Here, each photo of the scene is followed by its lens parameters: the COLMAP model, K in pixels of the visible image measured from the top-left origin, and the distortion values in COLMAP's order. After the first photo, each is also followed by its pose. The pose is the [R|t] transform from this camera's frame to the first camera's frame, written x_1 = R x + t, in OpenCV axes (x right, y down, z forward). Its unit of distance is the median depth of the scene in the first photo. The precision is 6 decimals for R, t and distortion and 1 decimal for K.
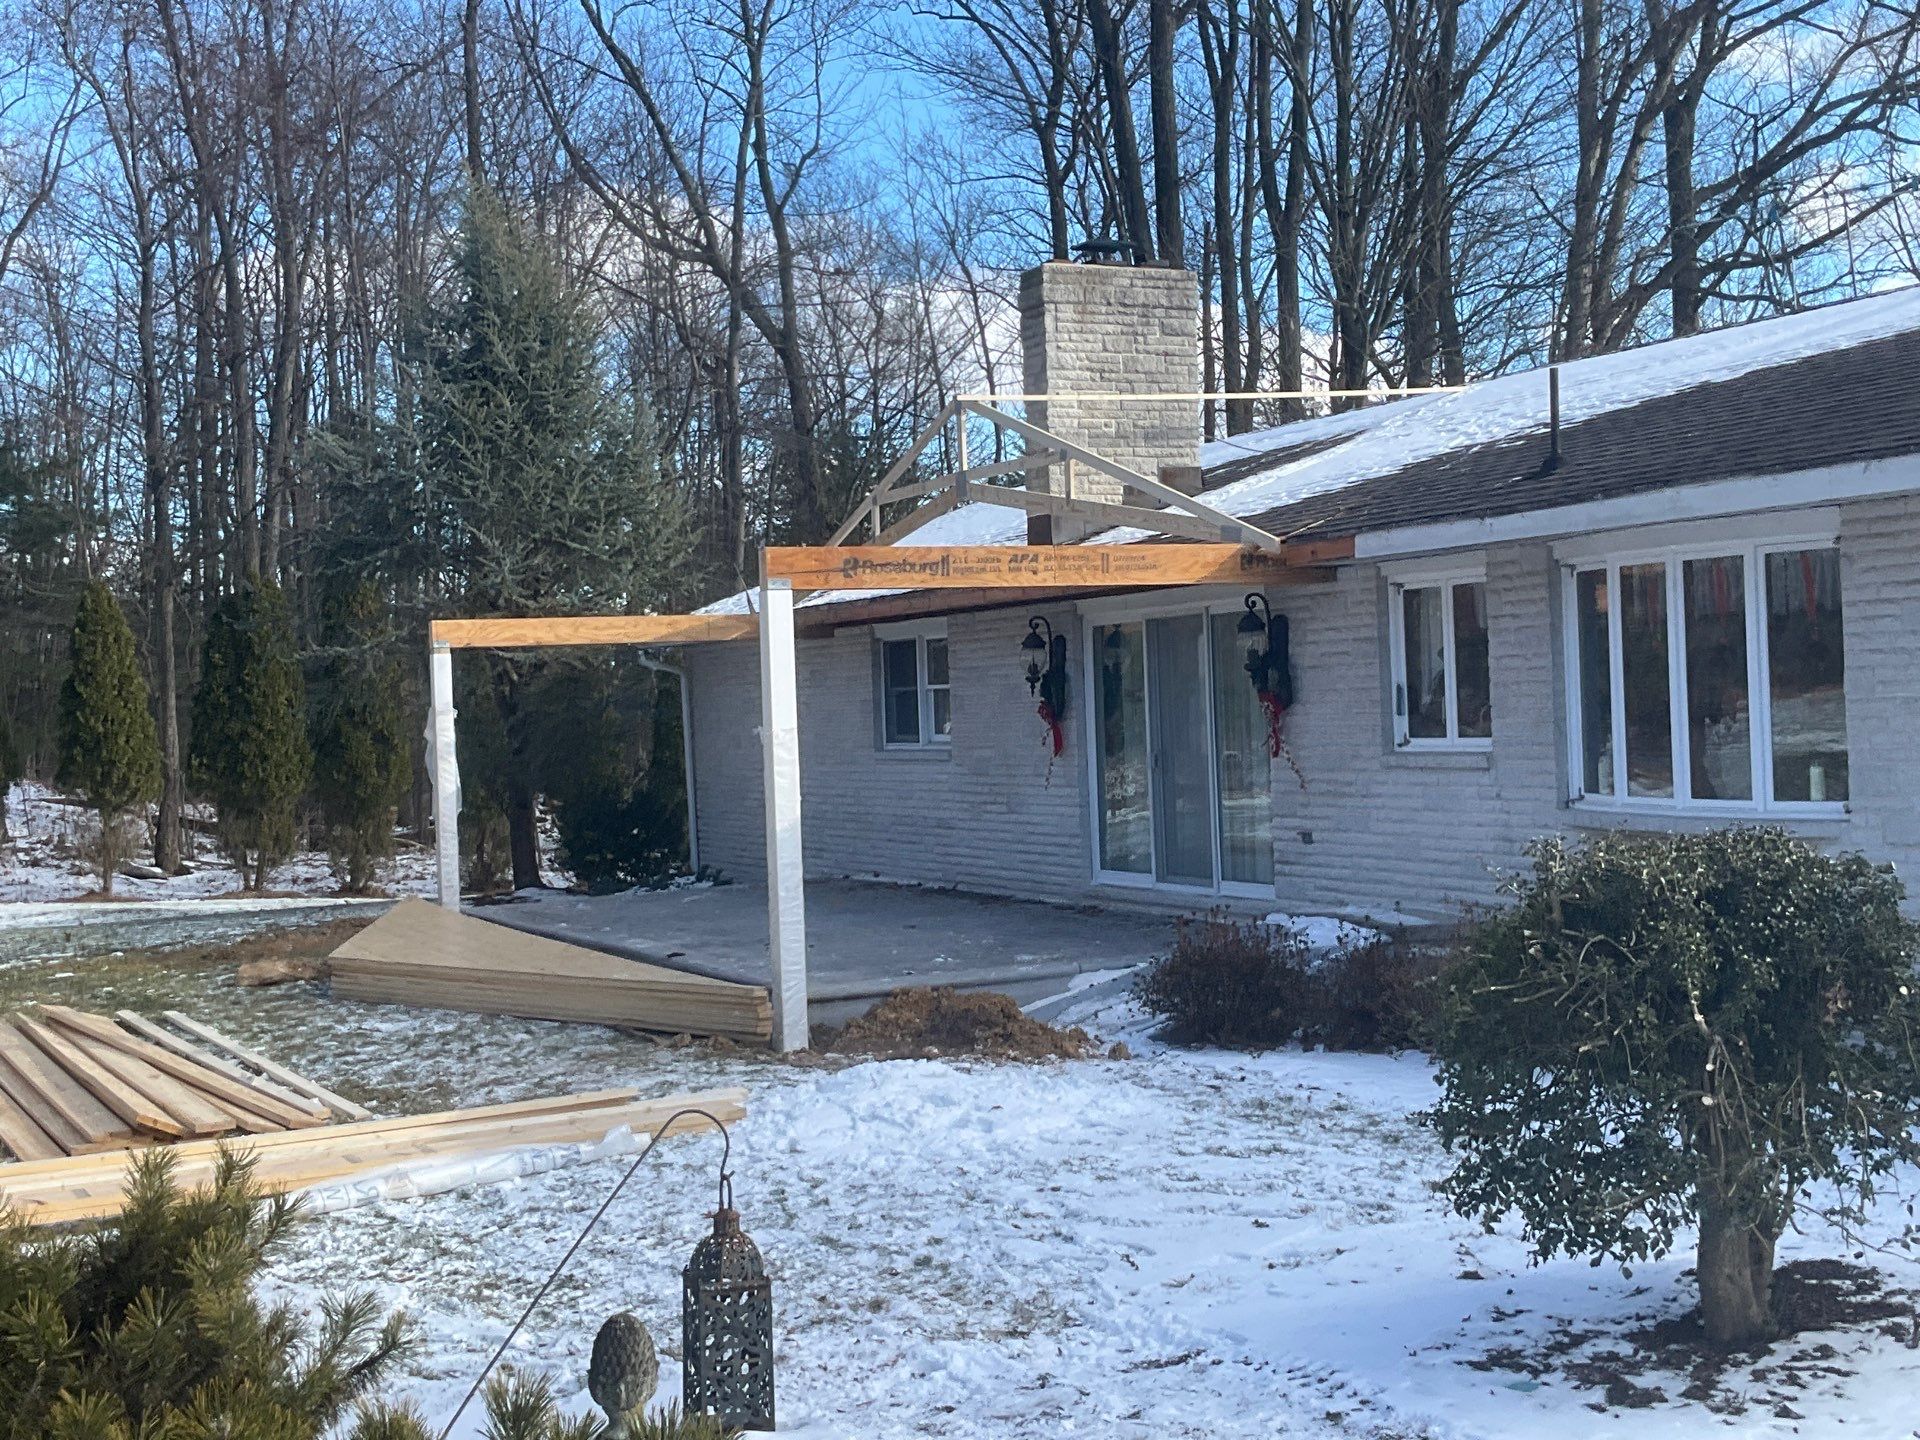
lens RADIAL K [[2453.8, 0, 949.4], [0, 2453.8, 722.0], [0, 0, 1]] dist [0.029641, 0.000000]
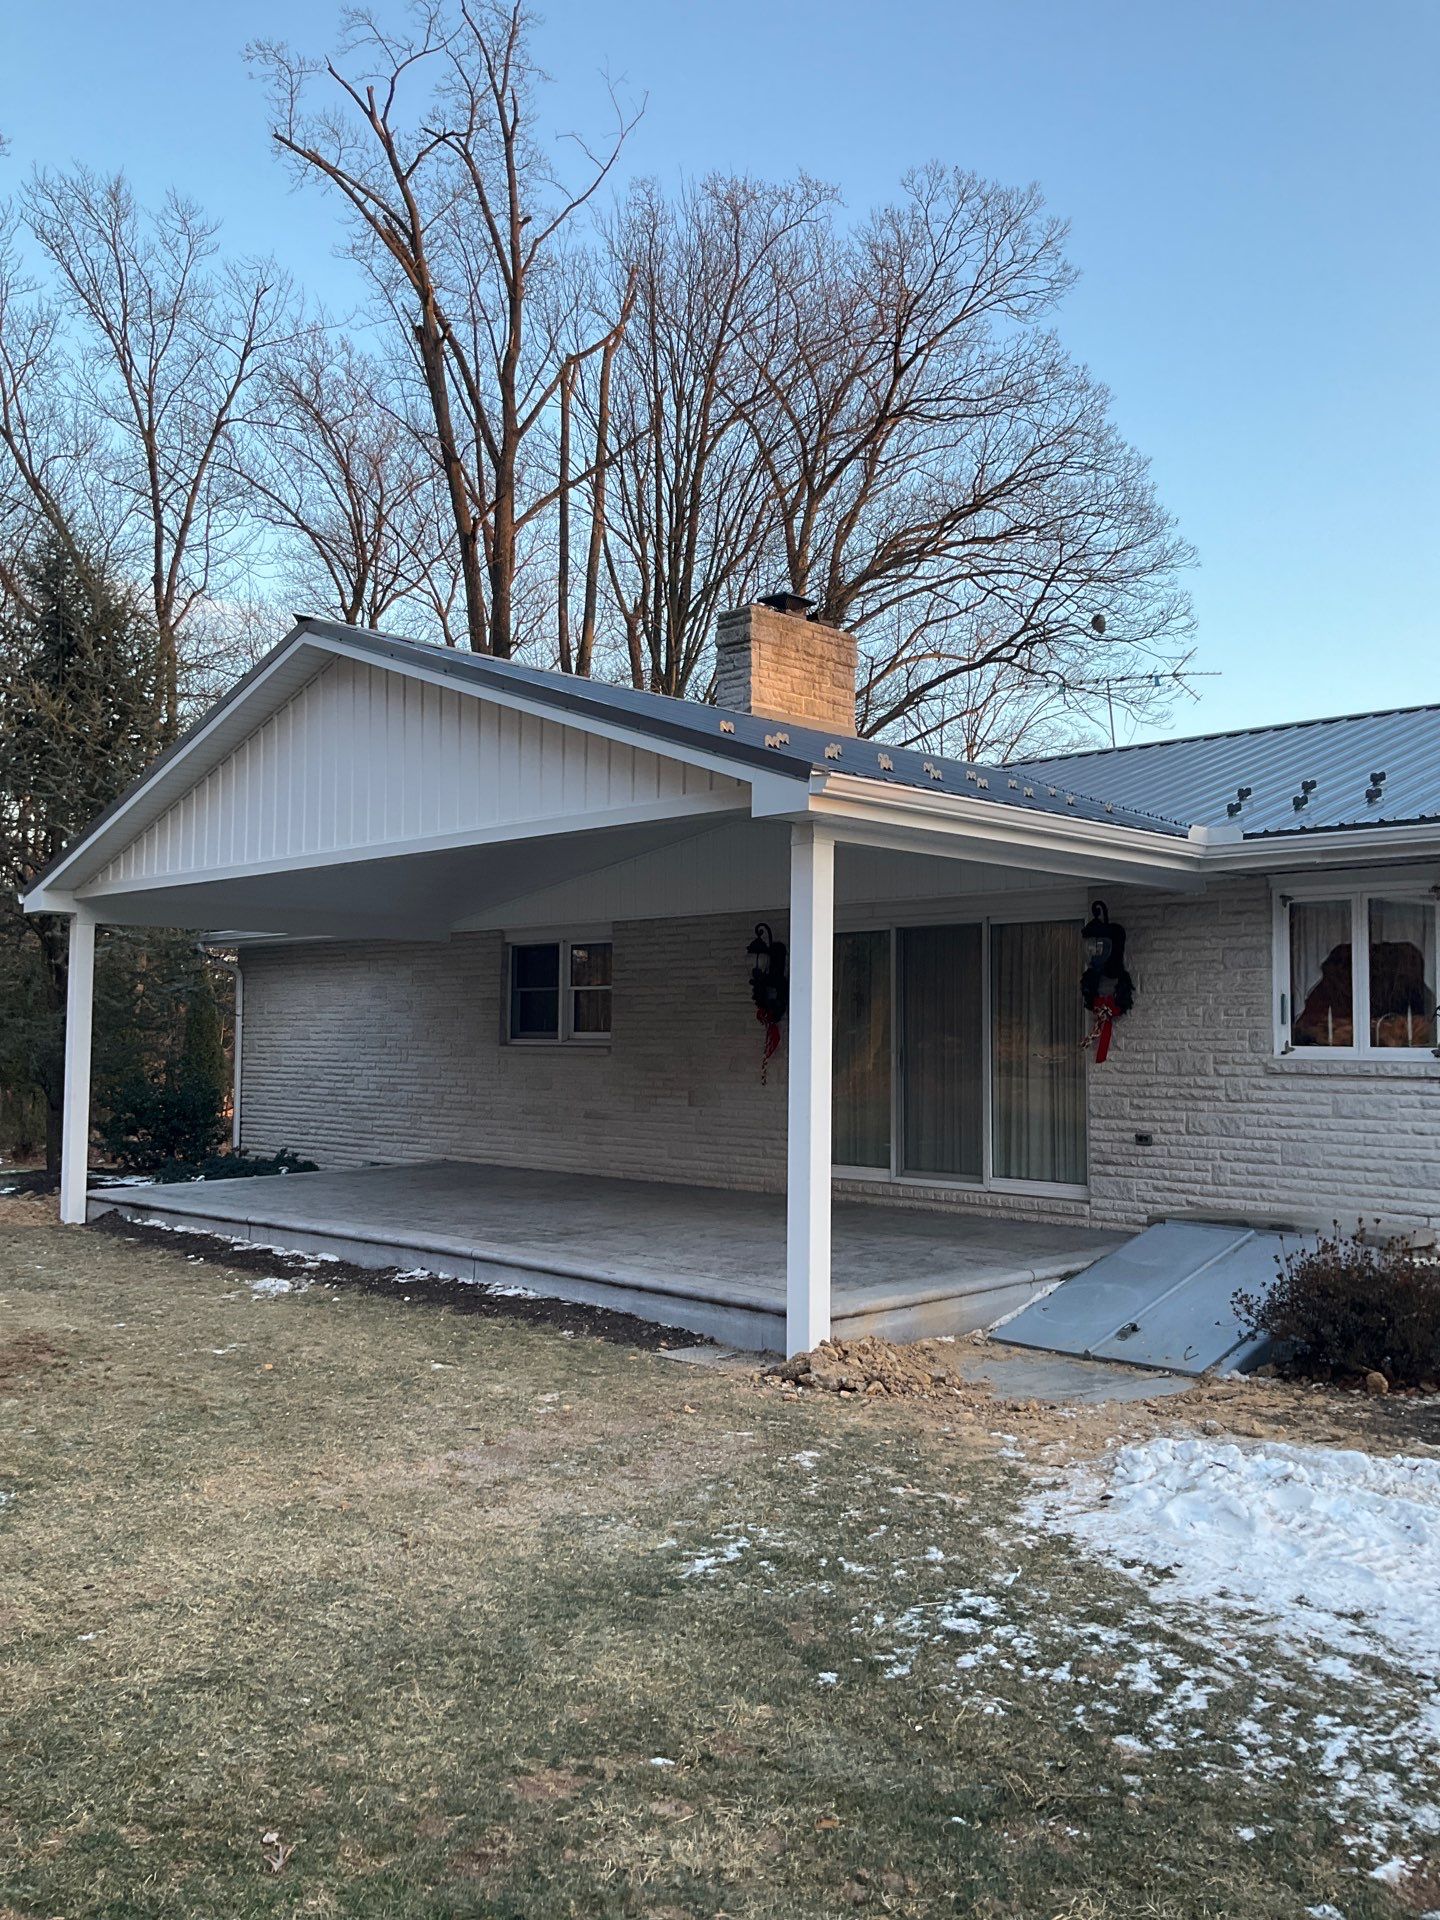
lens RADIAL K [[1585.8, 0, 724.9], [0, 1585.8, 955.8], [0, 0, 1]] dist [0.040256, -0.080210]
pose [[0.937833, 0.063685, 0.341193, -0.204055], [-0.042321, 0.996669, -0.069706, 0.019359], [-0.344496, 0.050933, 0.937405, 0.346311]]
